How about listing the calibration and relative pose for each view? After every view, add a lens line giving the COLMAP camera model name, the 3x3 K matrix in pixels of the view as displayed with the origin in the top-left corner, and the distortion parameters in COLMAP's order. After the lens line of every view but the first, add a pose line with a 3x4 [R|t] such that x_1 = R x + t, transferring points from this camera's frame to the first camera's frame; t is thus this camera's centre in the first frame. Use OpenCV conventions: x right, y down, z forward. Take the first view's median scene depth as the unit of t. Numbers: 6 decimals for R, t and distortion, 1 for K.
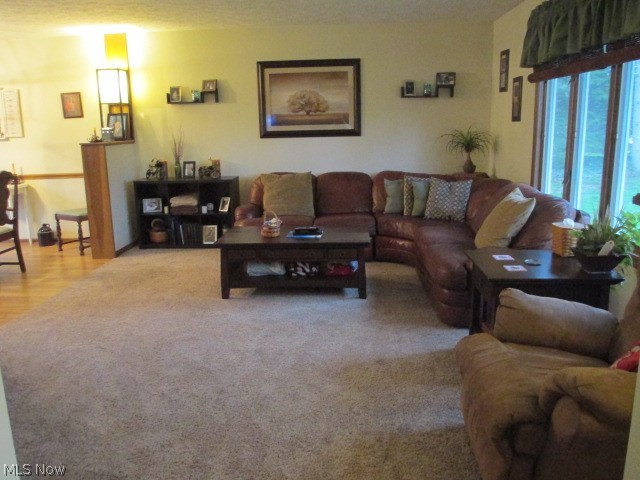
lens RADIAL K [[529.6, 0, 321.1], [0, 529.6, 238.9], [0, 0, 1]] dist [-0.071381, 0.020356]
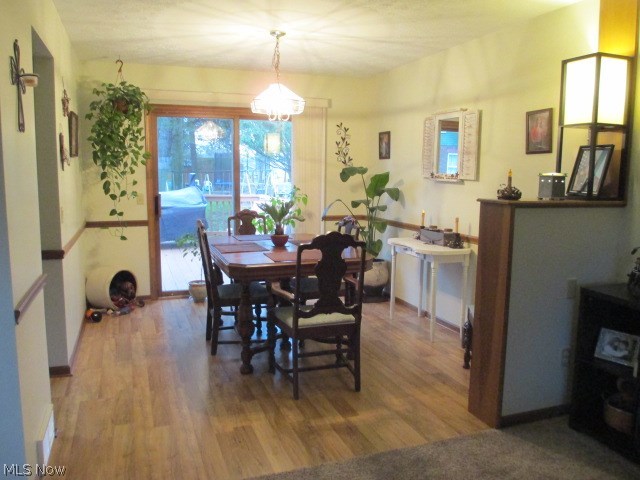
lens RADIAL K [[529.6, 0, 319.6], [0, 529.6, 240.1], [0, 0, 1]] dist [-0.071381, 0.020356]
pose [[0.393224, 0.149050, -0.907281, -0.030535], [-0.216747, 0.973990, 0.066069, -0.125628], [0.893530, 0.170670, 0.415302, 0.561520]]
